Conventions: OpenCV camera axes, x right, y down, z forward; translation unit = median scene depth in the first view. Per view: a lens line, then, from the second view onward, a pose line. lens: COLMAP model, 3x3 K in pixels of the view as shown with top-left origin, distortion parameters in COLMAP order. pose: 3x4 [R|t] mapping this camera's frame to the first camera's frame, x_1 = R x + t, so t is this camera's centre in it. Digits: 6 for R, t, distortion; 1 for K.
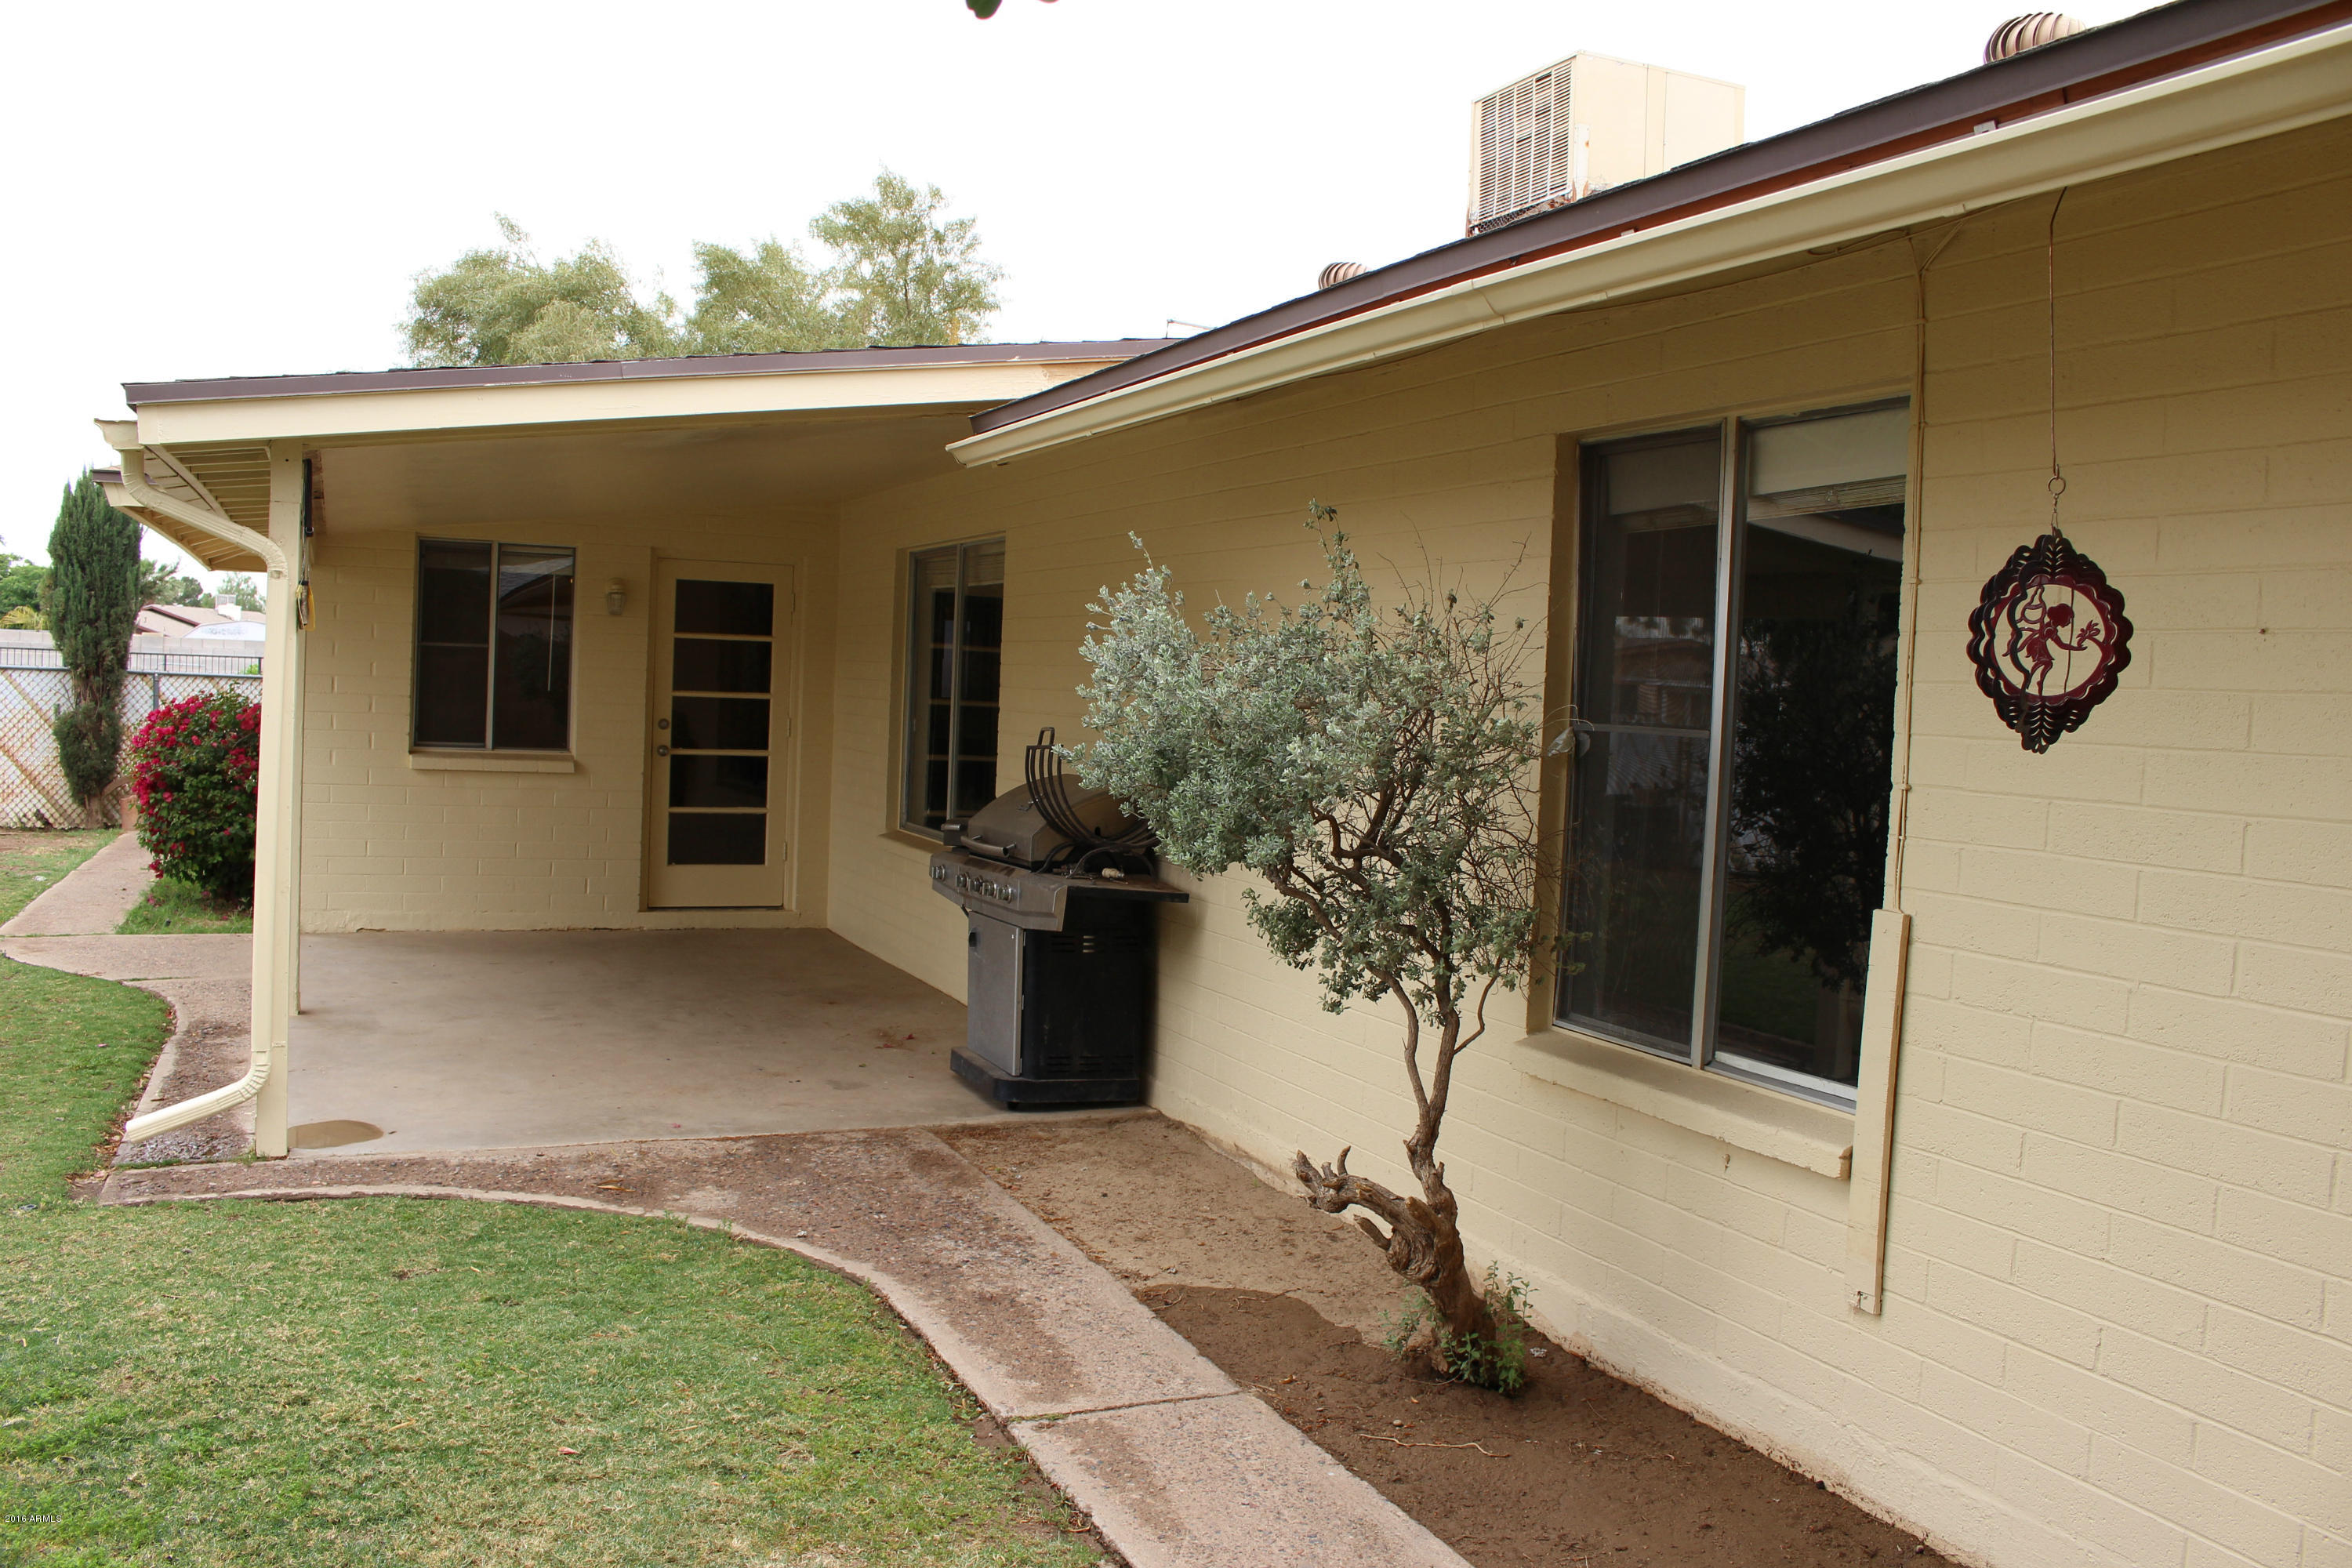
lens RADIAL K [[1938.9, 0, 1176.0], [0, 1938.9, 784.0], [0, 0, 1]] dist [-0.054241, 0.001408]
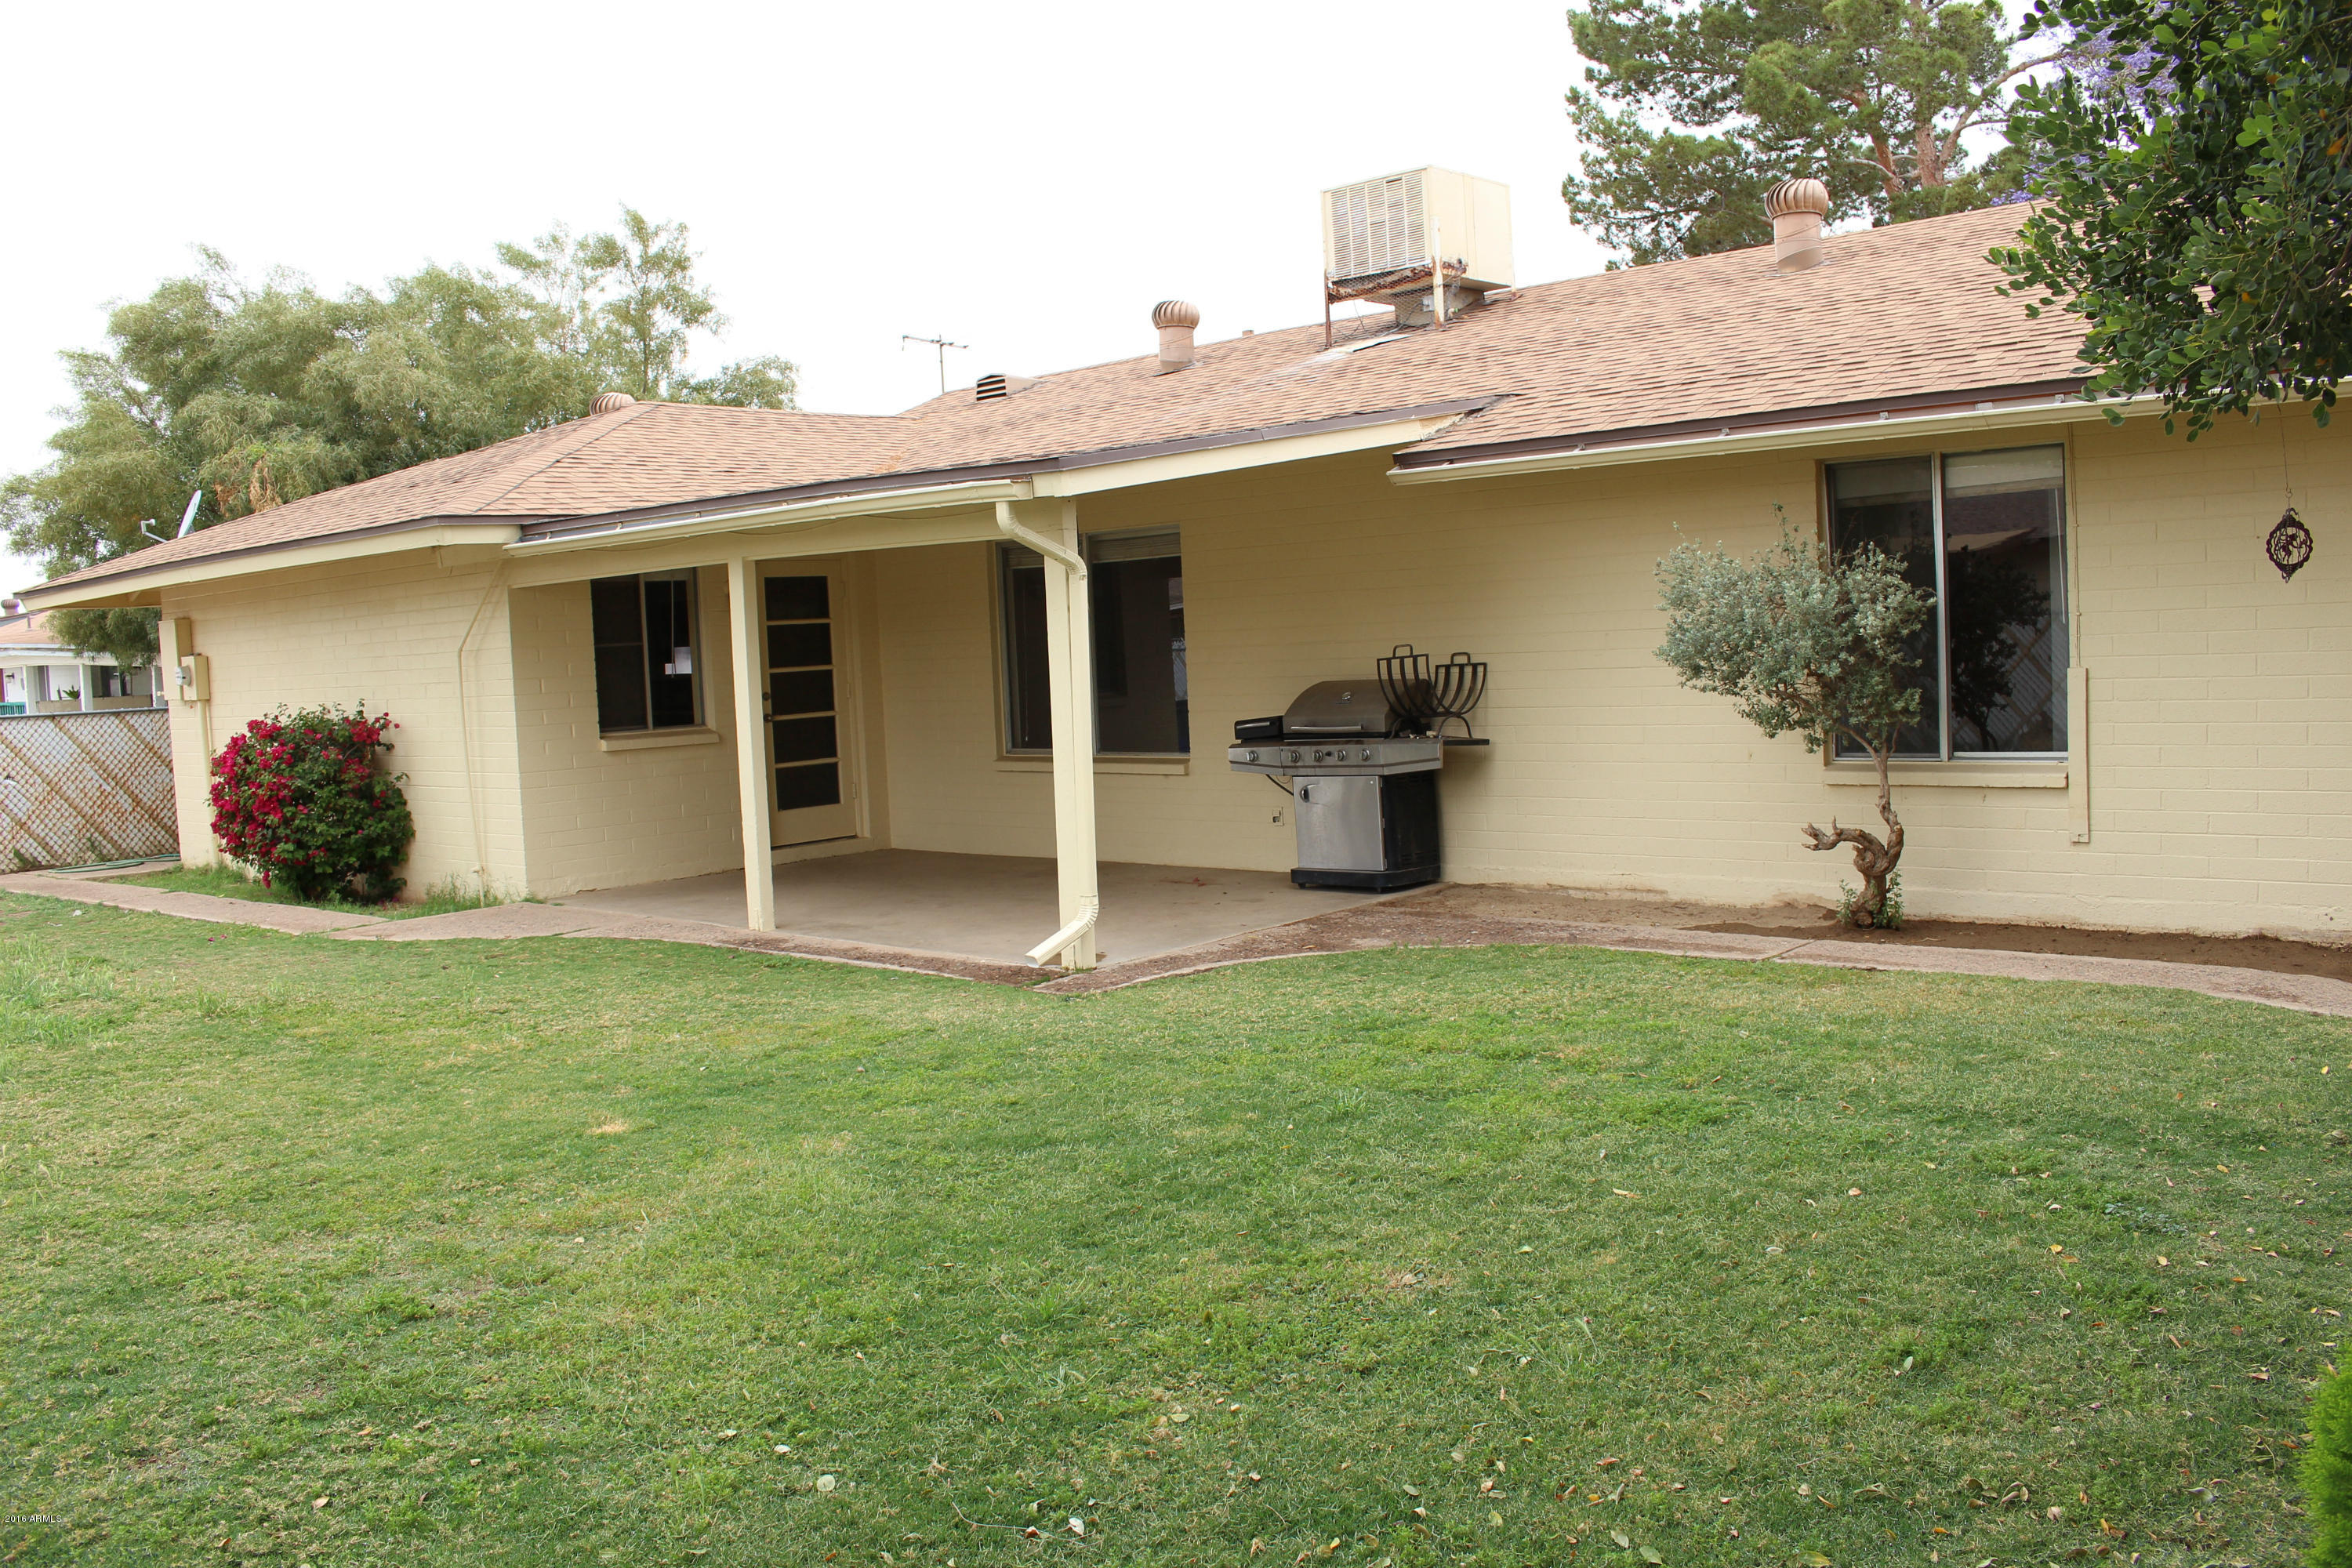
lens RADIAL K [[1938.9, 0, 1176.0], [0, 1938.9, 784.0], [0, 0, 1]] dist [-0.054241, 0.001408]
pose [[0.920151, -0.113216, 0.374838, -0.533939], [0.104168, 0.993569, 0.044386, -0.003955], [-0.377453, -0.001796, 0.926027, -0.256977]]
